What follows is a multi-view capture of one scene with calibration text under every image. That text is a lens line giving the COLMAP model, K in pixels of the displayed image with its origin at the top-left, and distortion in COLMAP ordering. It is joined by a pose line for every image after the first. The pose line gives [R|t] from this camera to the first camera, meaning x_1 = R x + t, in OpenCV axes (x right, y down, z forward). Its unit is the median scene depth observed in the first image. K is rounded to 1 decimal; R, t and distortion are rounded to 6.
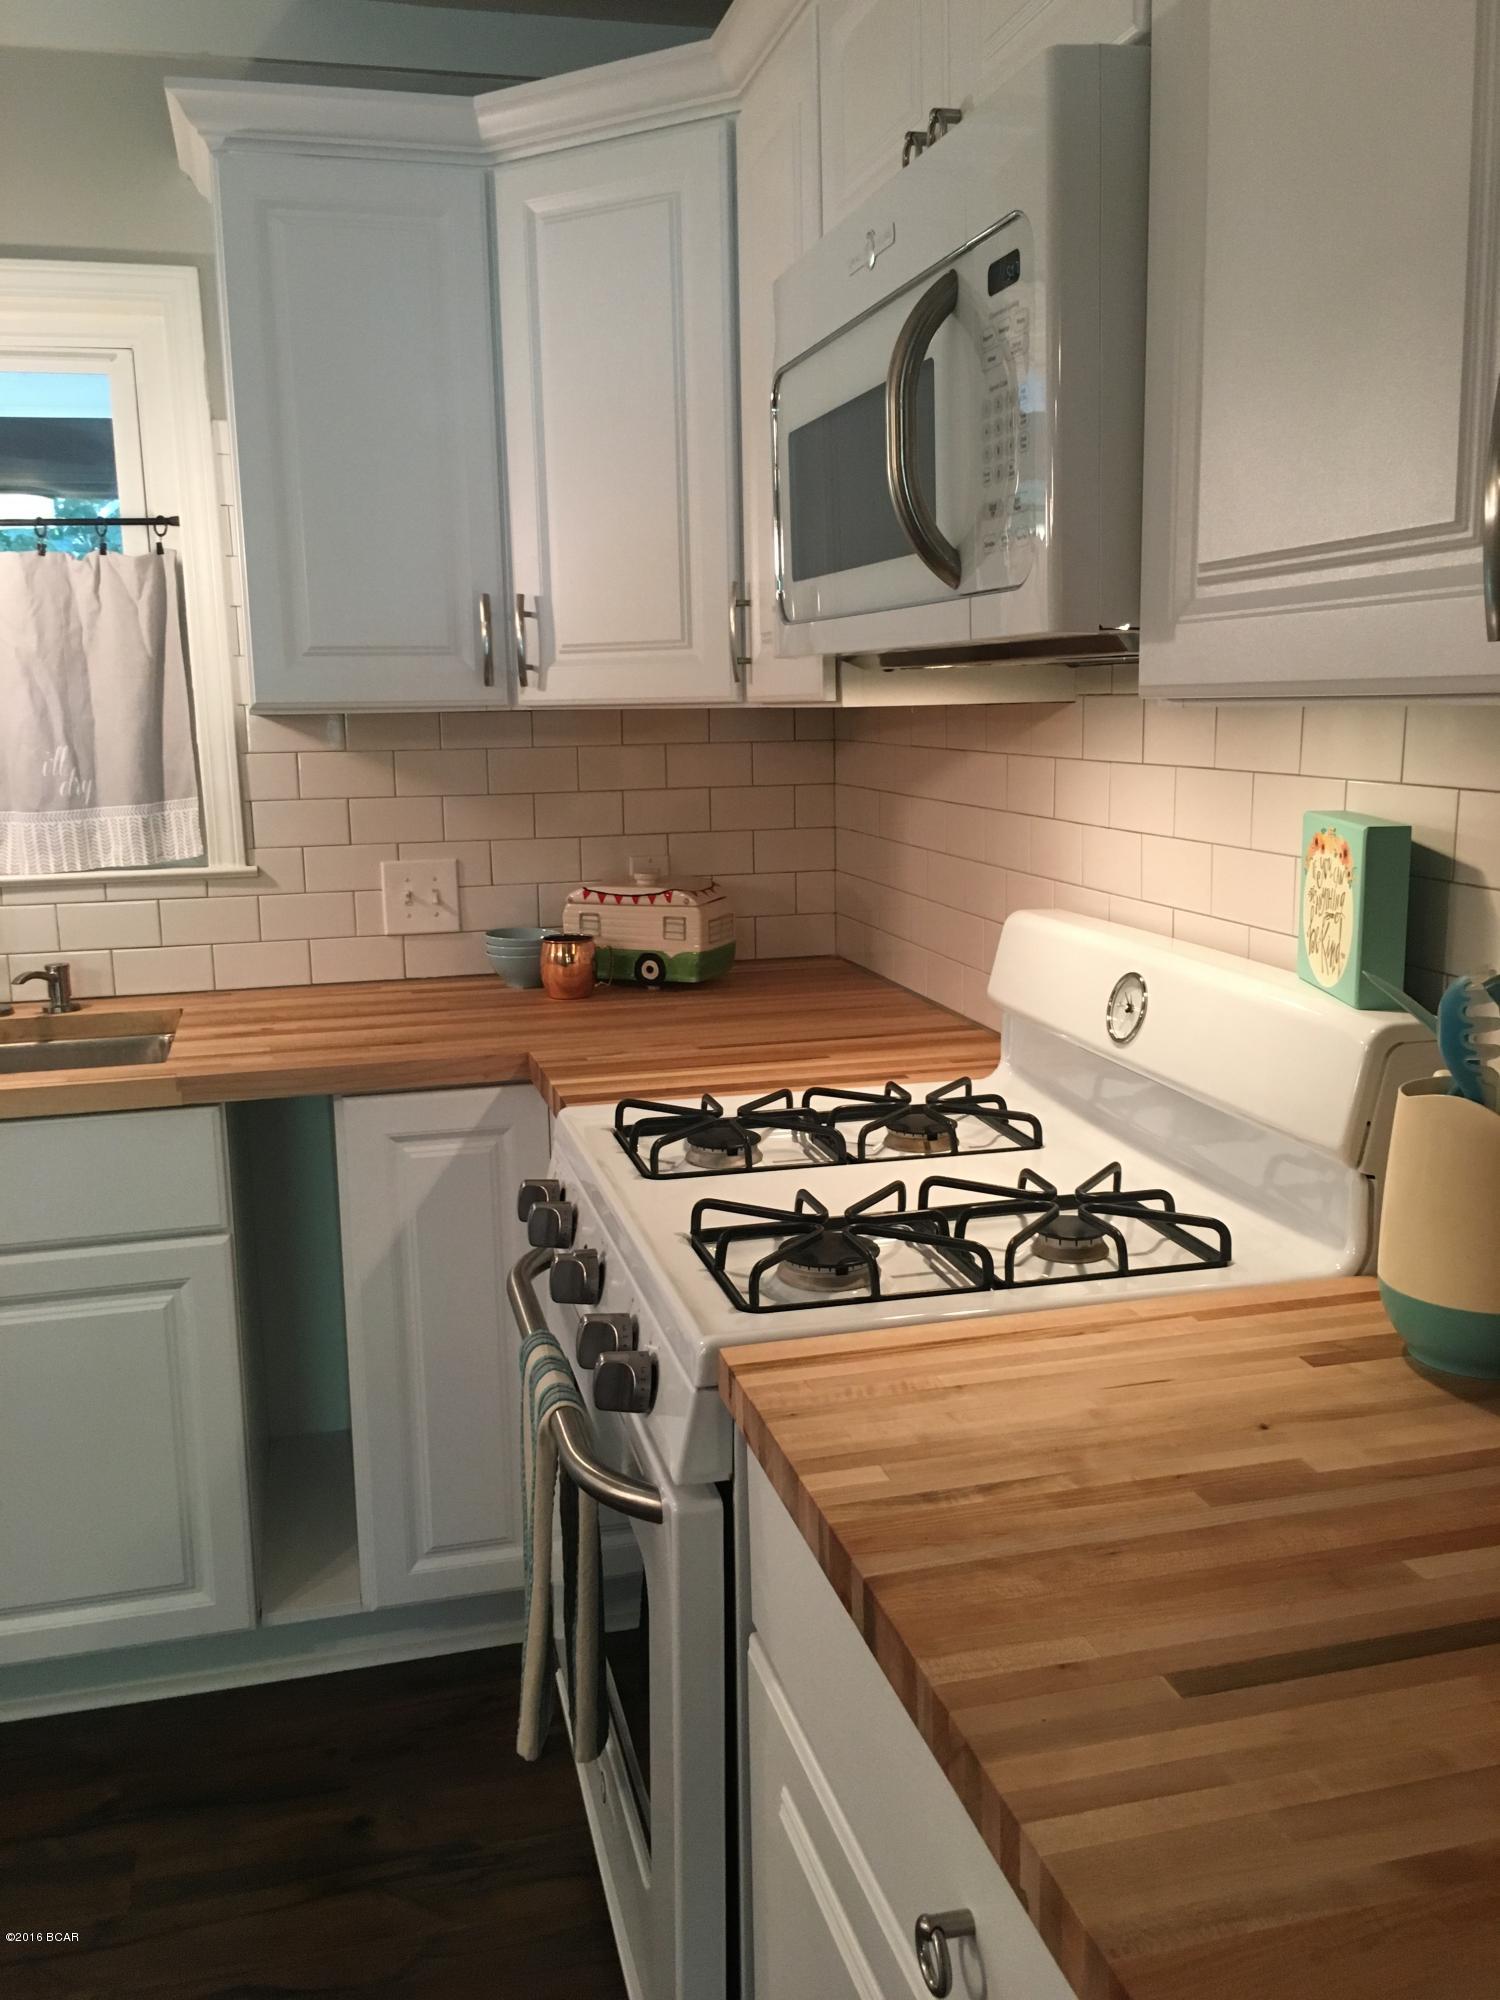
lens RADIAL K [[1718.5, 0, 750.0], [0, 1718.5, 1000.0], [0, 0, 1]] dist [0.036800, -0.015474]
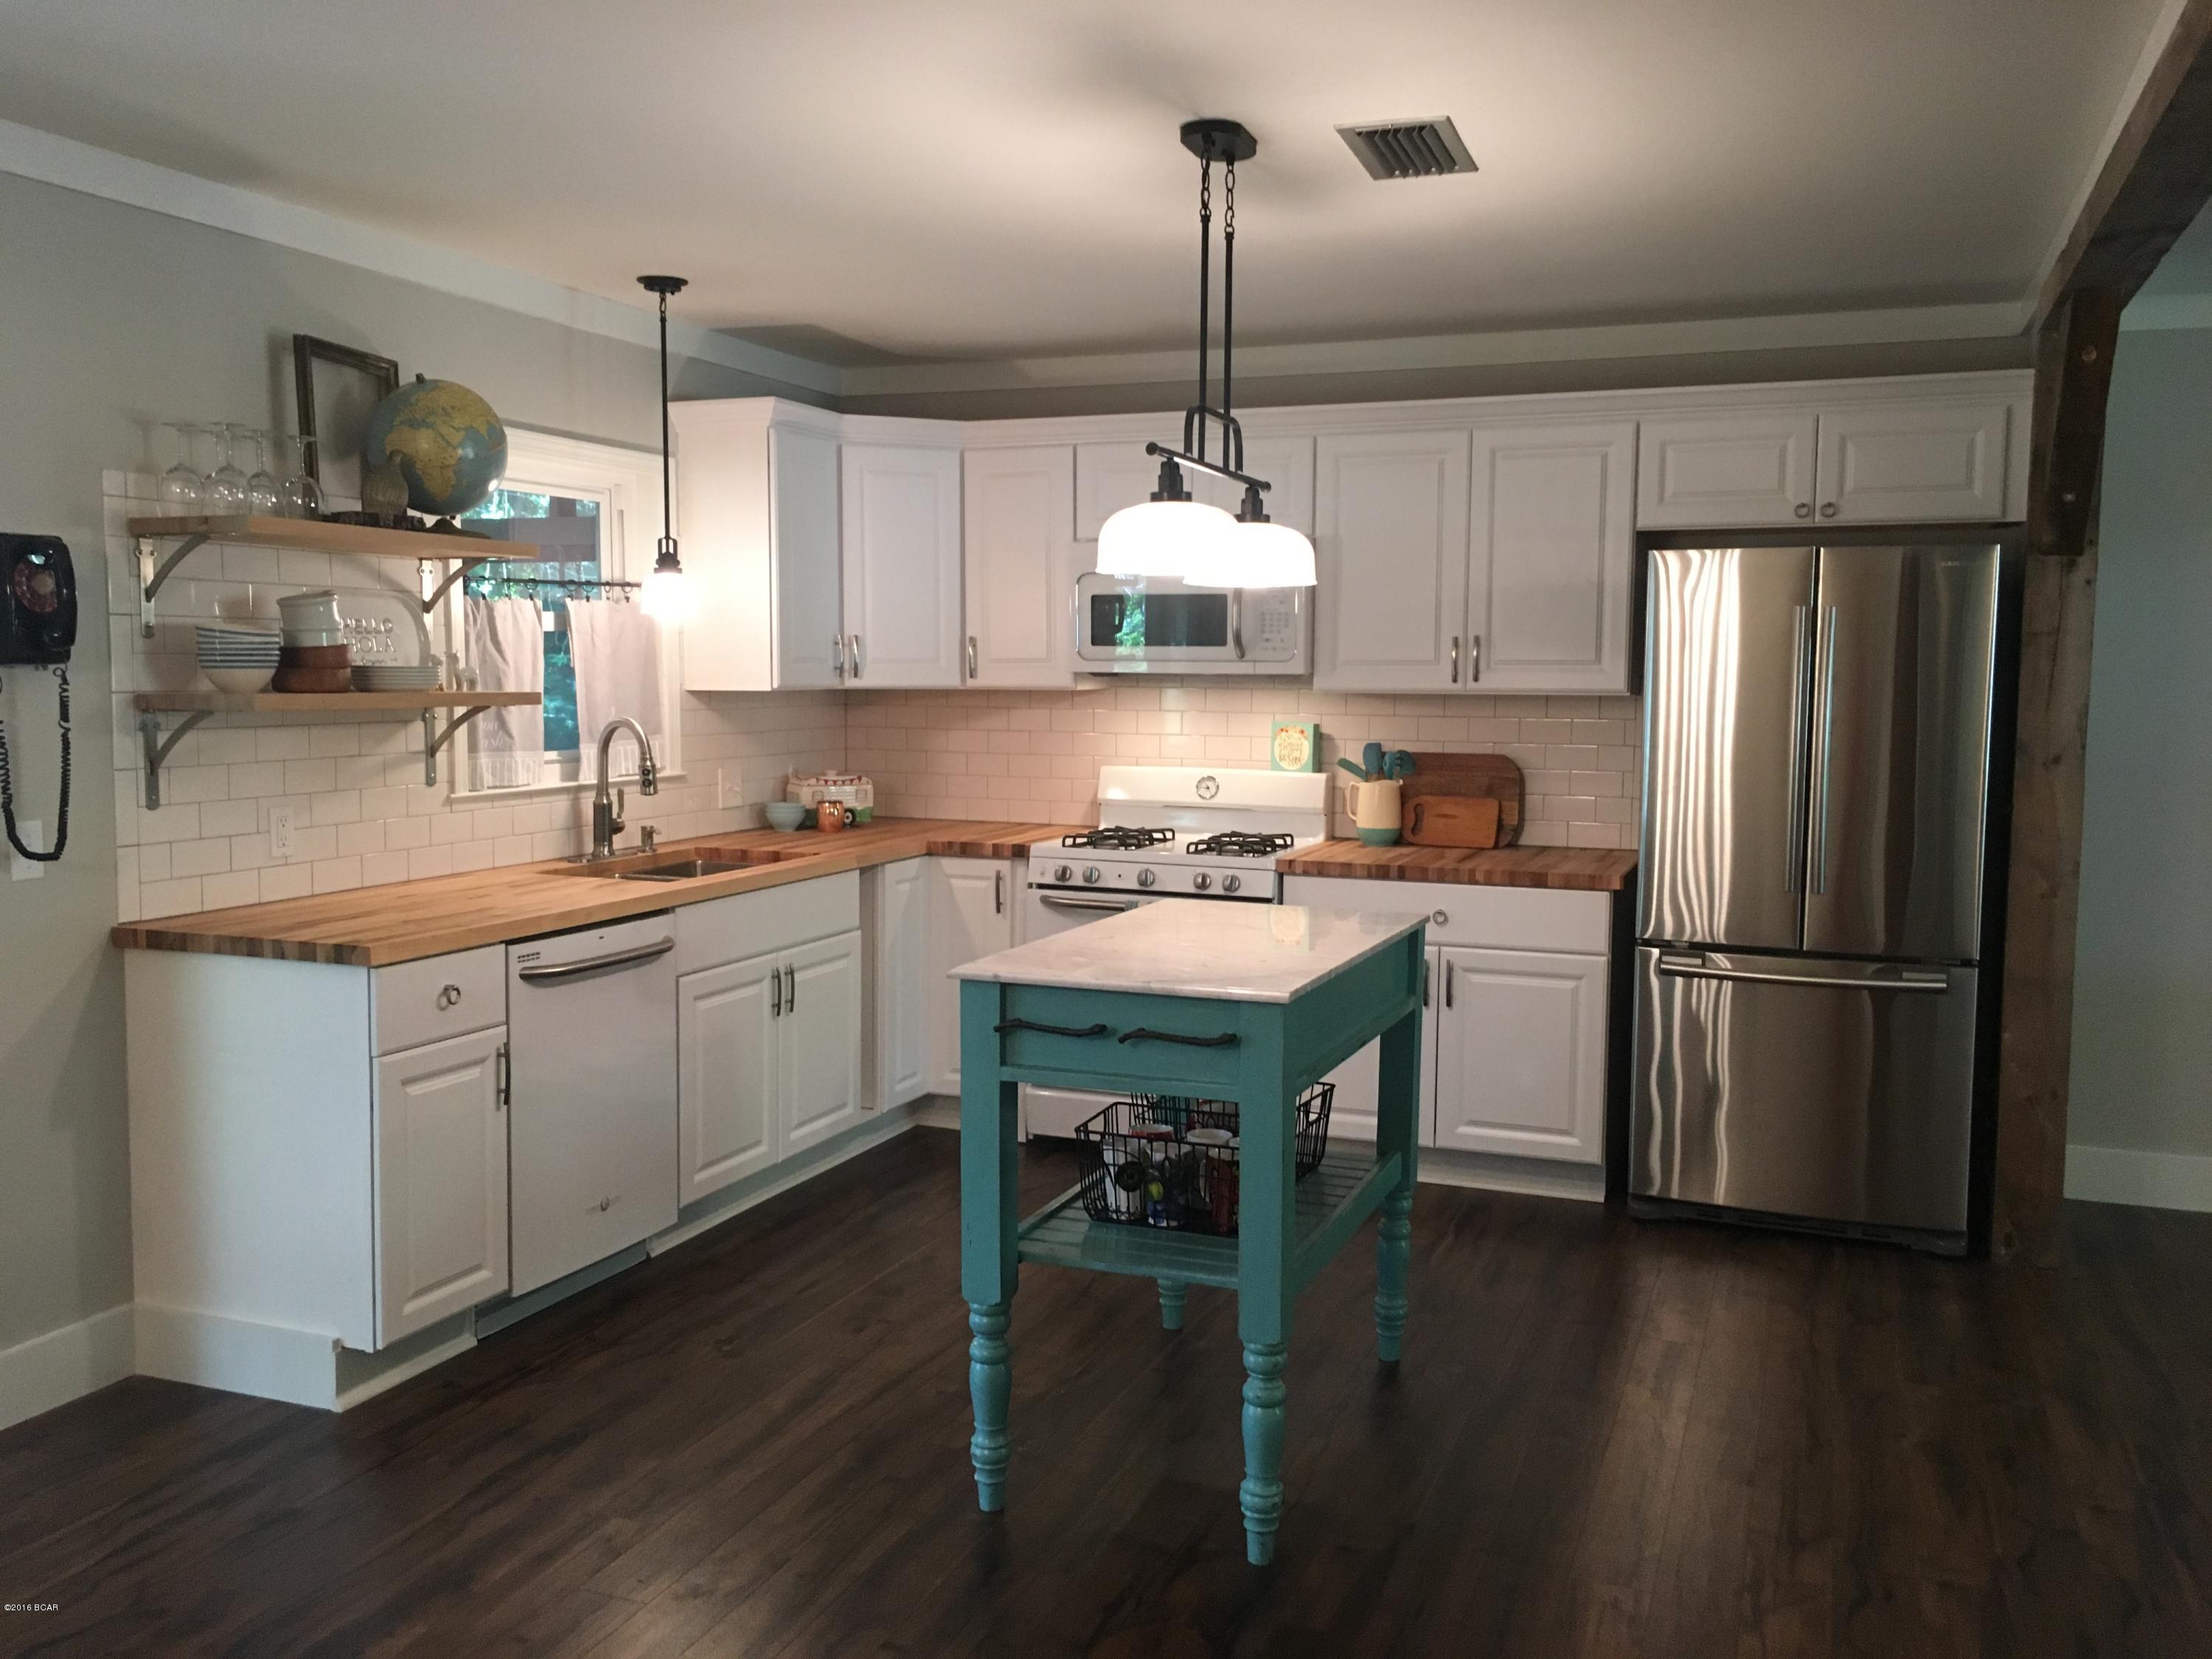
lens RADIAL K [[1900.6, 0, 1115.7], [0, 1900.6, 841.7], [0, 0, 1]] dist [0.036800, -0.015474]
pose [[0.590371, -0.059031, 0.804970, -1.752162], [0.124560, 0.992038, -0.018604, 0.095641], [-0.797463, 0.111250, 0.593023, -0.586505]]
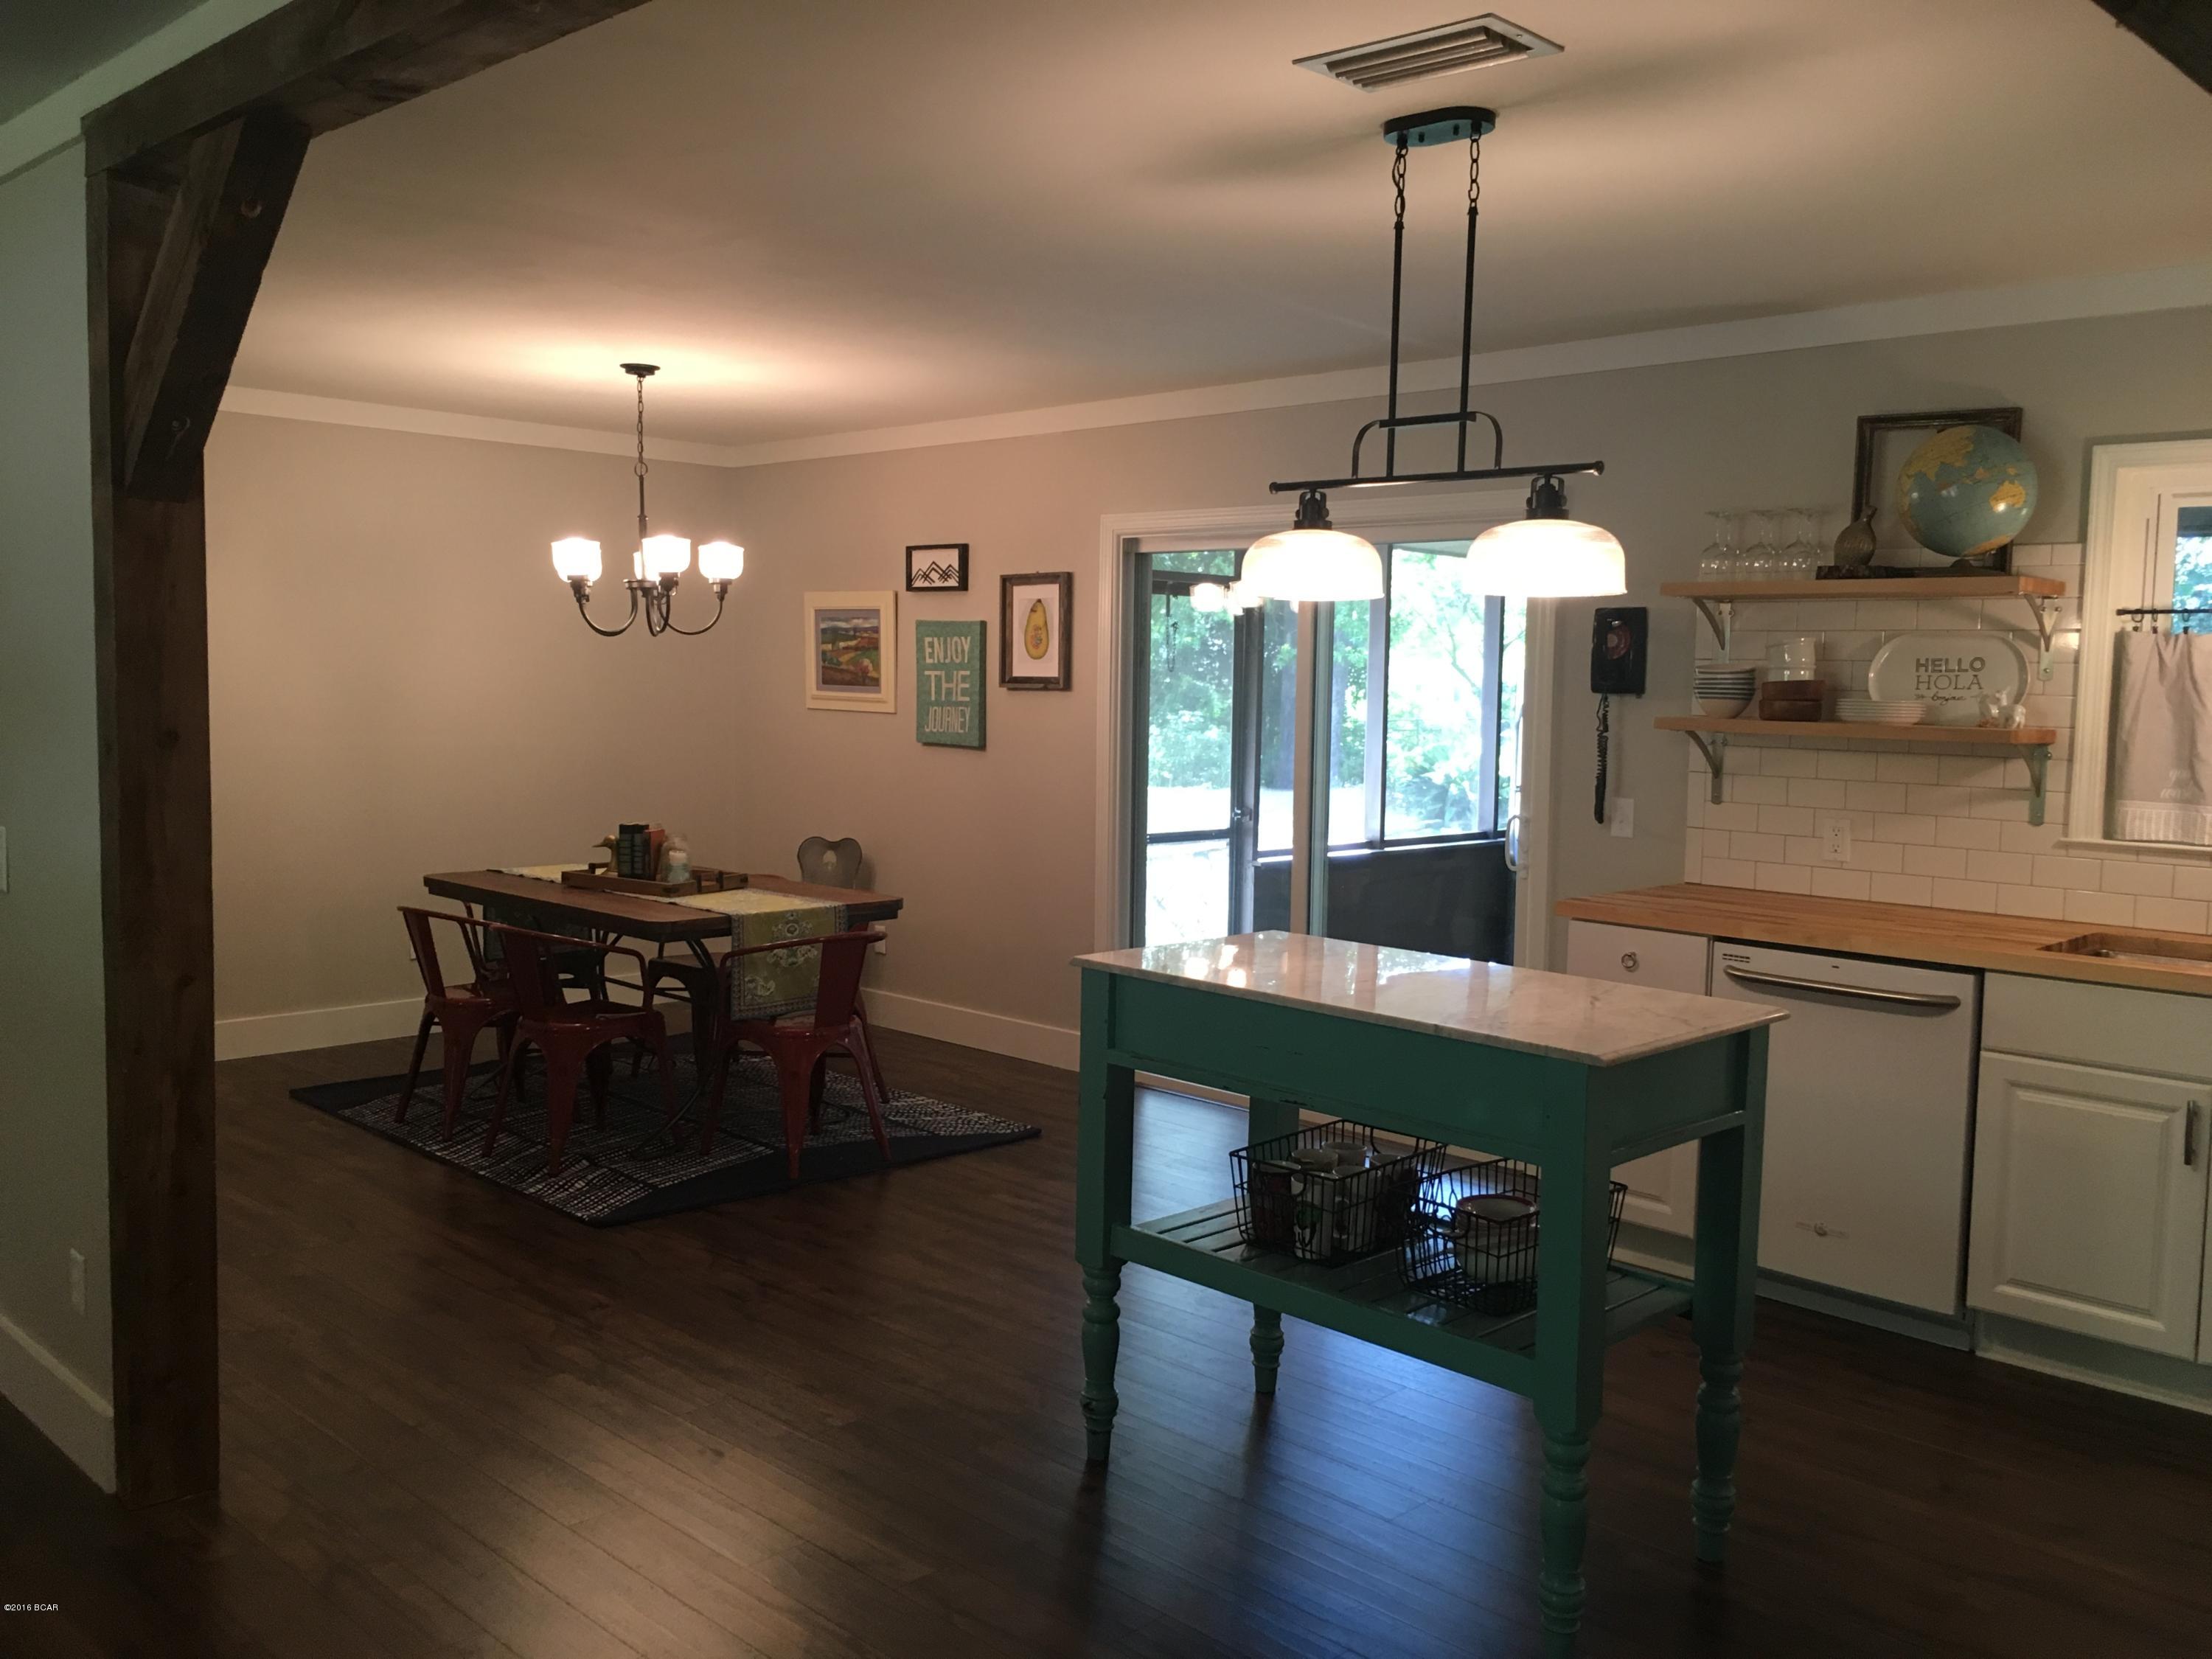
lens RADIAL K [[1863.5, 0, 1069.8], [0, 1863.5, 826.0], [0, 0, 1]] dist [0.008256, 0.000105]
pose [[0.489583, 0.095740, -0.866685, 0.353074], [-0.175891, 0.984365, 0.009380, 0.073148], [0.854032, 0.147850, 0.498768, -0.649282]]
